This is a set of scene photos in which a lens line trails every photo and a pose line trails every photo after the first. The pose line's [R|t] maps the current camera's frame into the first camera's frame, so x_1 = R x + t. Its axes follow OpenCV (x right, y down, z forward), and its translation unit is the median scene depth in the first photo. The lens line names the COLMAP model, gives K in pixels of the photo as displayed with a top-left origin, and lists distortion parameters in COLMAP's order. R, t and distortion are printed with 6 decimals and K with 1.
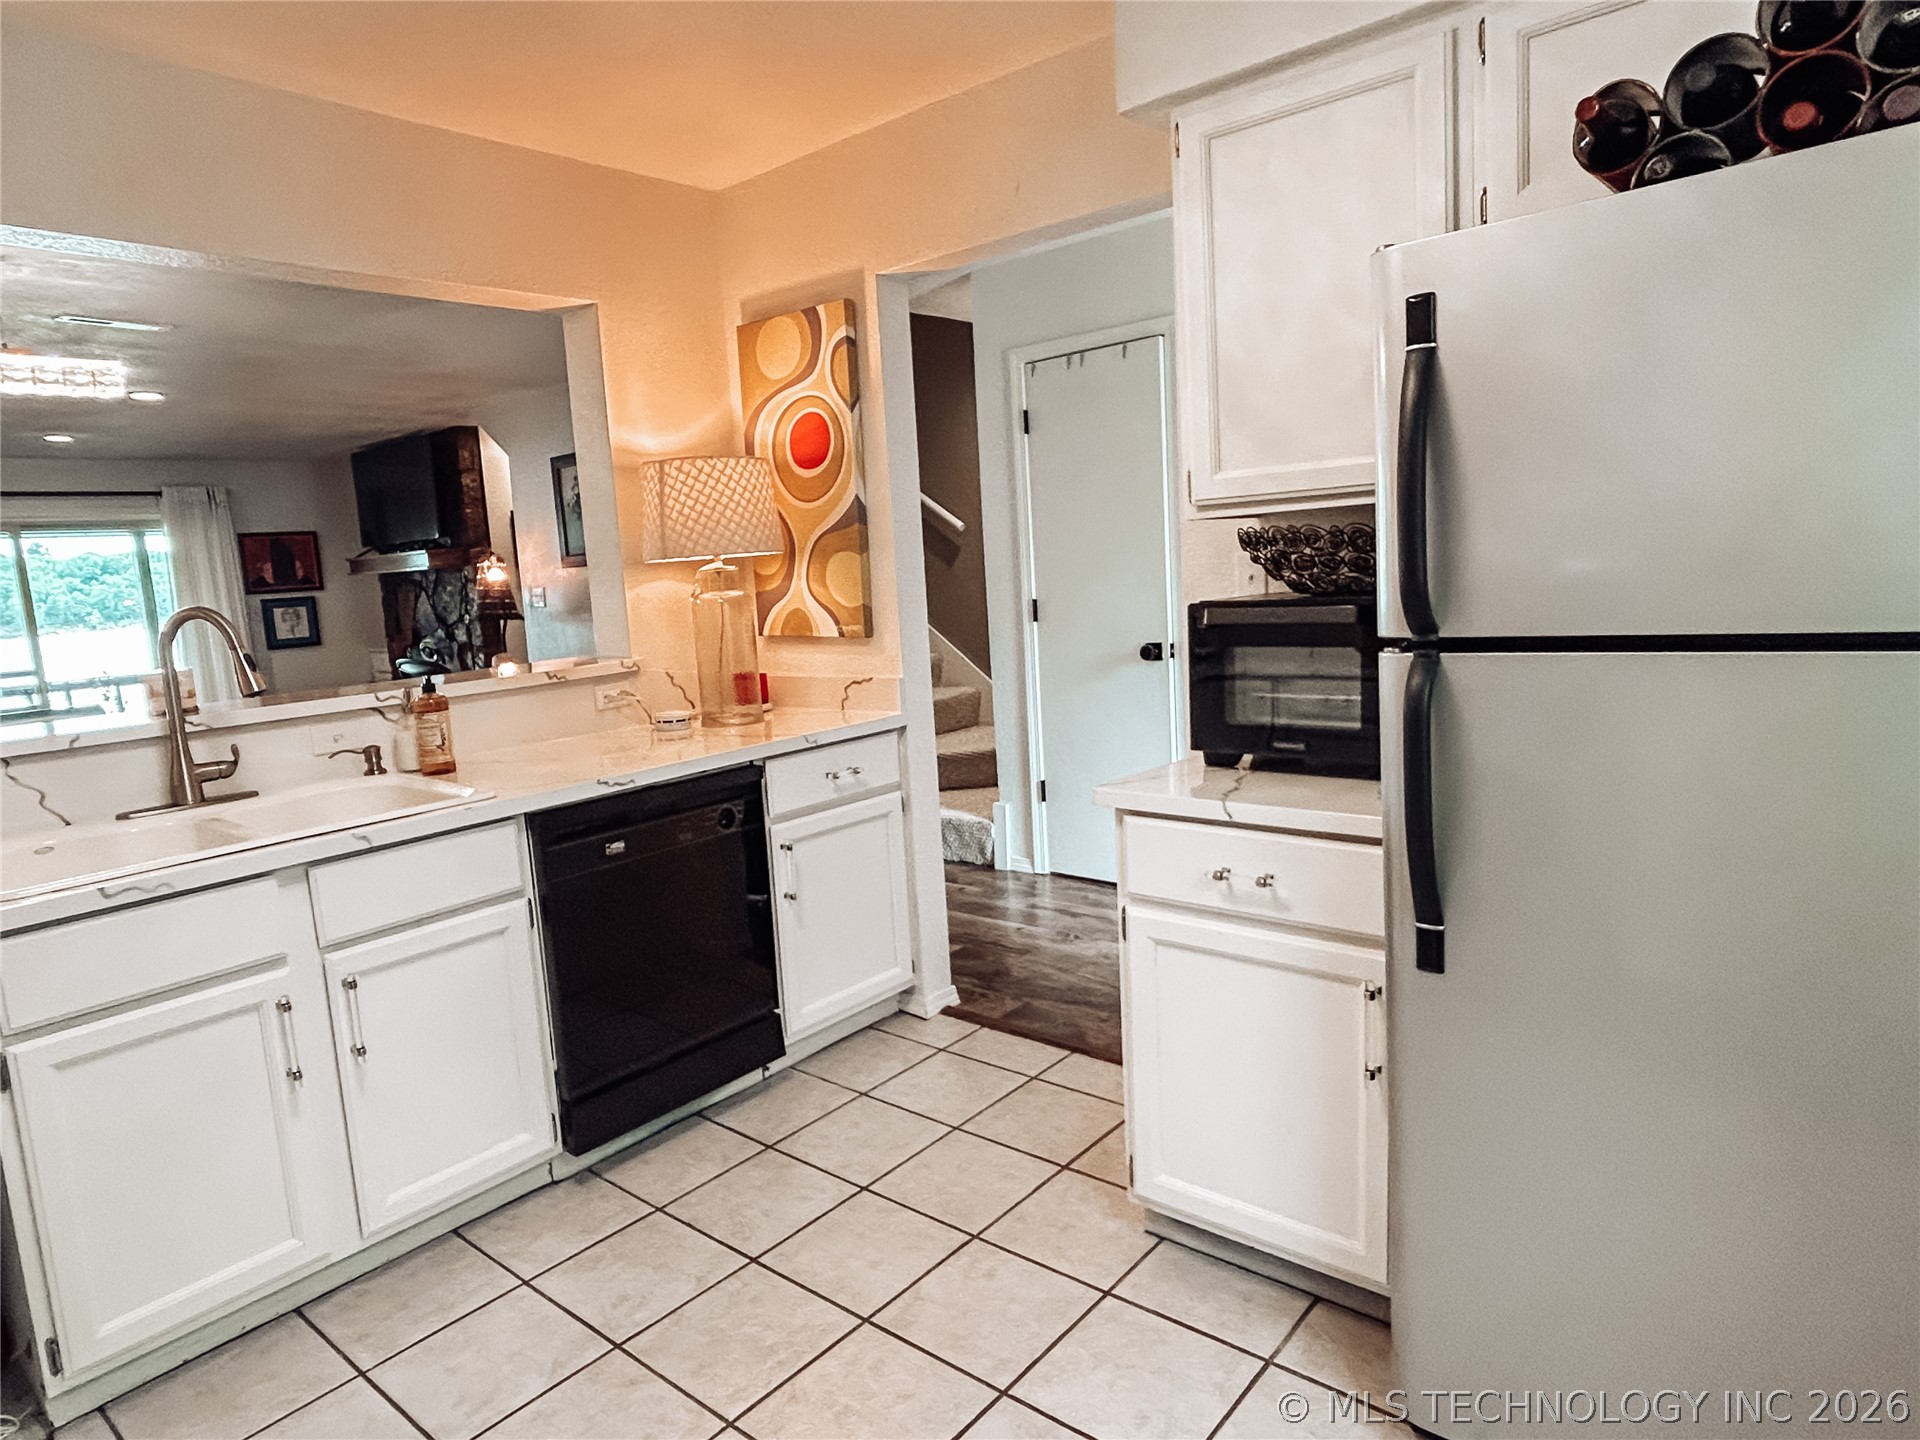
lens RADIAL K [[1150.5, 0, 934.2], [0, 1150.5, 716.0], [0, 0, 1]] dist [-0.003741, 0.001015]
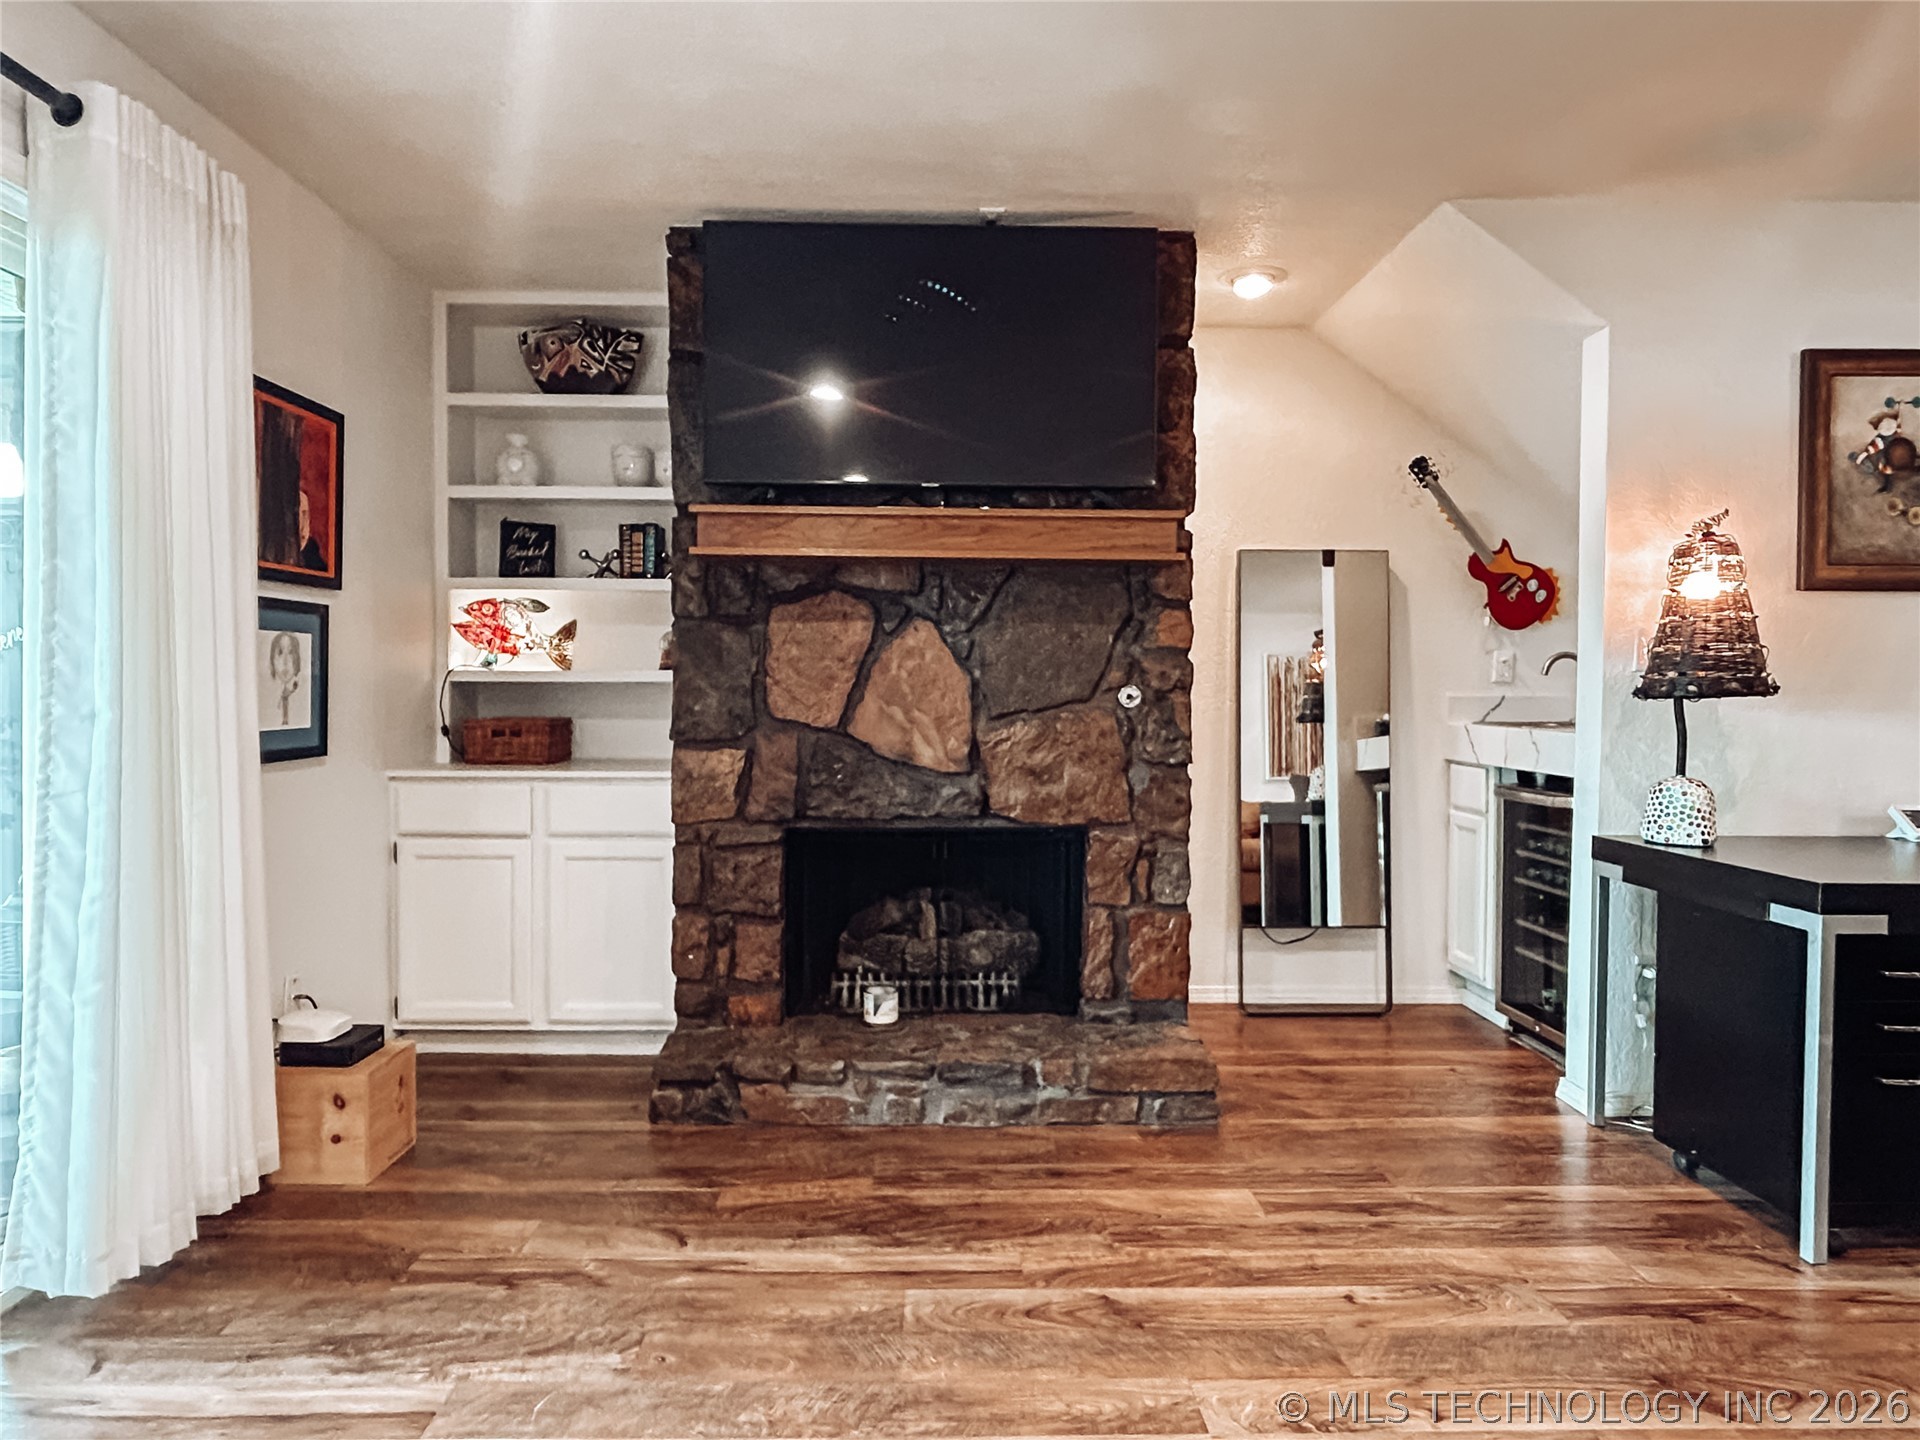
lens RADIAL K [[1150.5, 0, 948.5], [0, 1150.5, 720.5], [0, 0, 1]] dist [-0.003741, 0.001015]
pose [[0.739069, 0.047196, 0.671974, -0.723091], [0.037851, 0.993057, -0.111378, -0.033313], [-0.672565, 0.107751, 0.732151, 0.744654]]
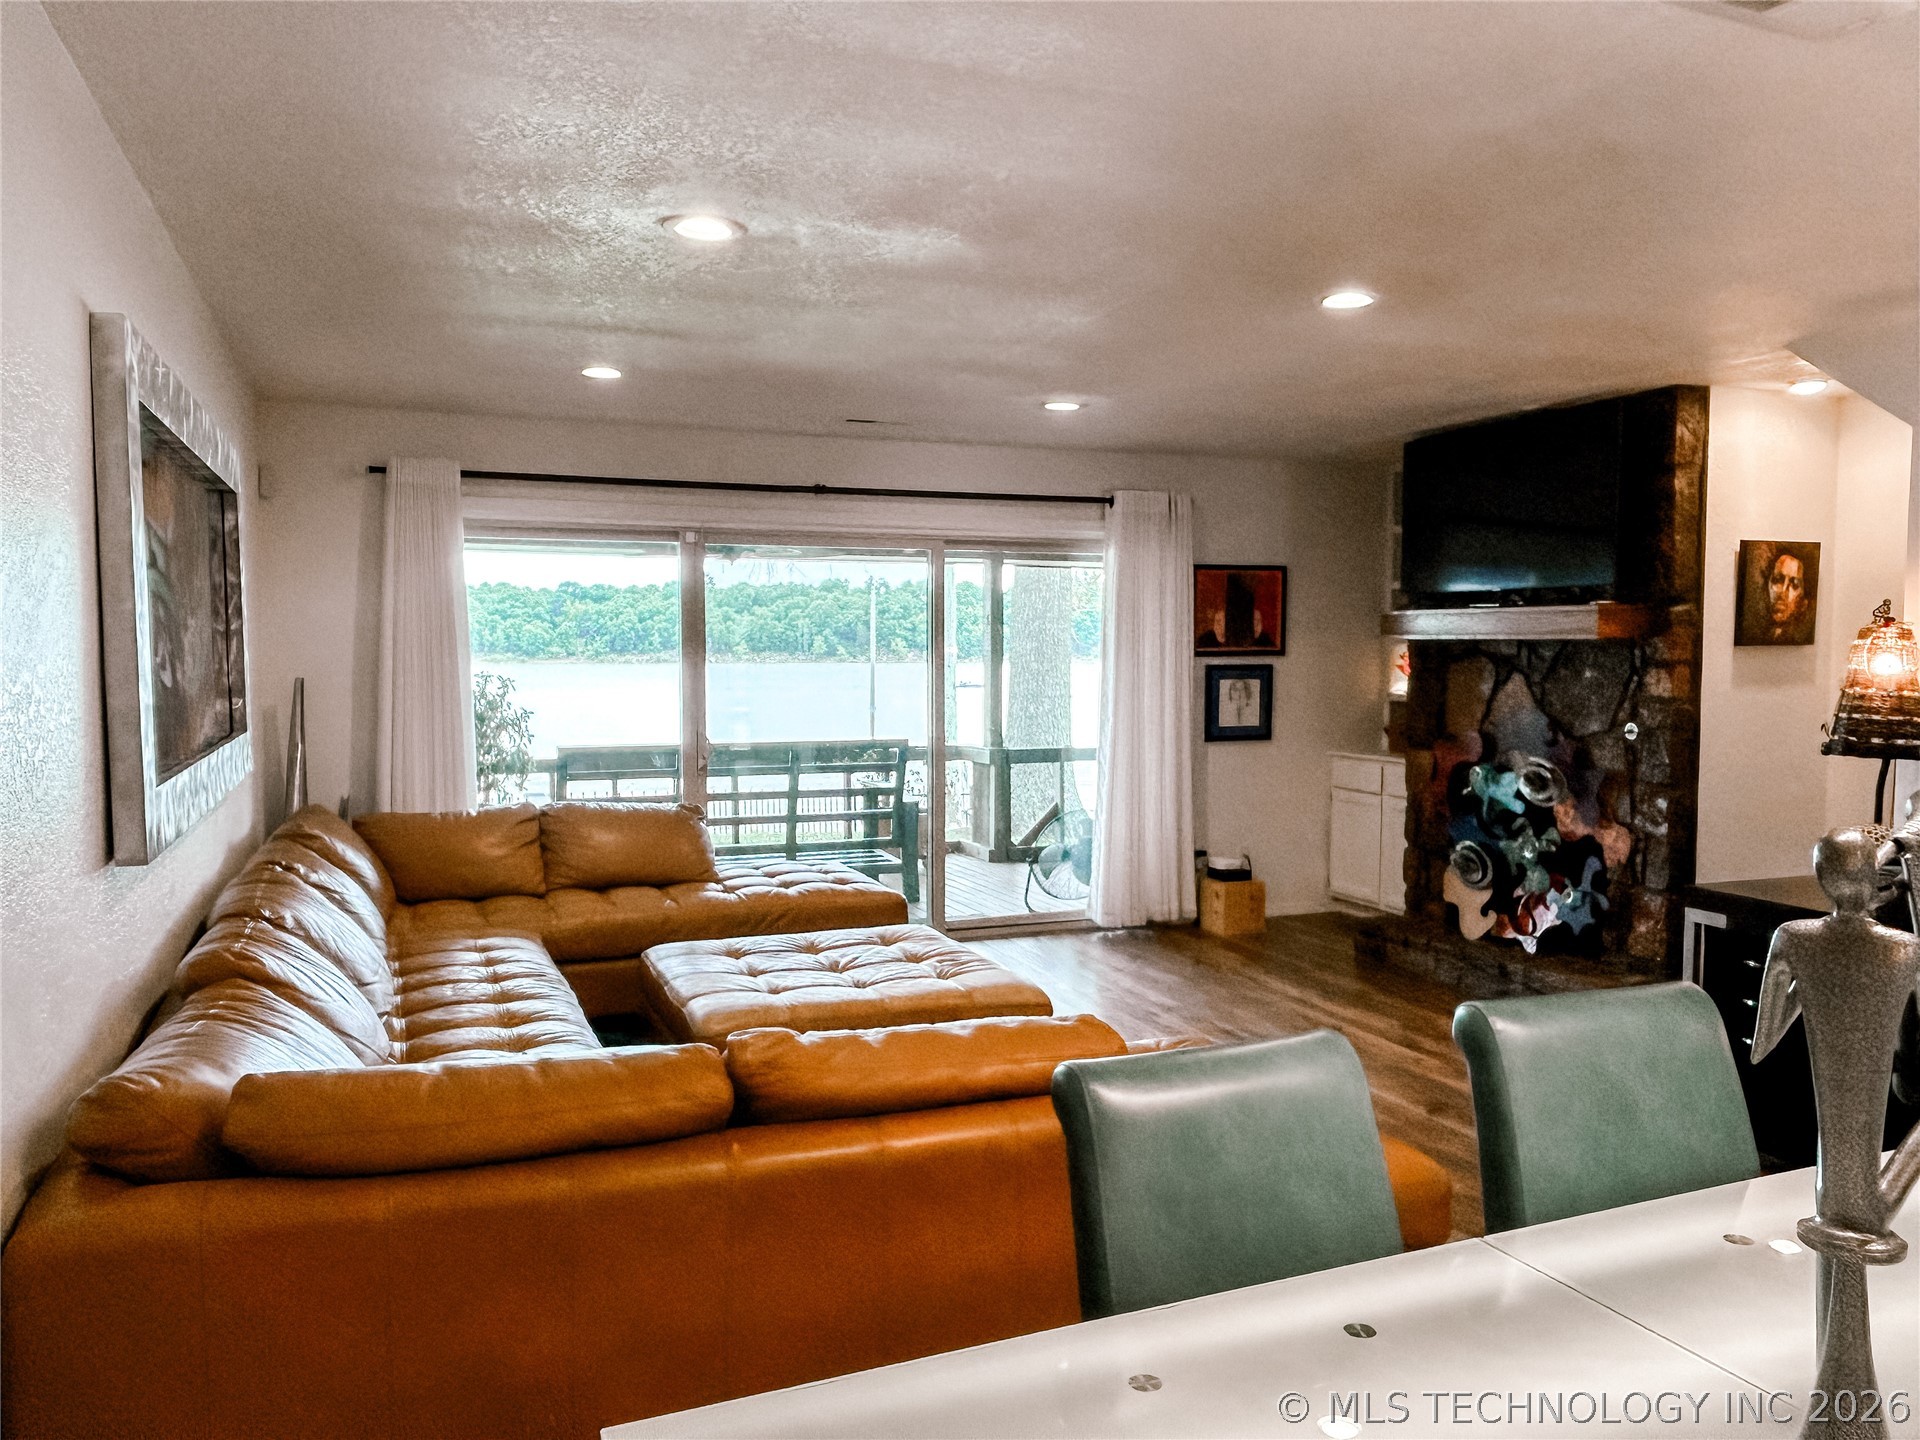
lens RADIAL K [[1404.4, 0, 944.0], [0, 1404.4, 724.6], [0, 0, 1]] dist [0.002767, -0.002547]
pose [[0.882623, 0.091342, -0.461121, -0.385220], [-0.119829, 0.992252, -0.032810, -0.025802], [0.454552, 0.084215, 0.886730, 0.248002]]
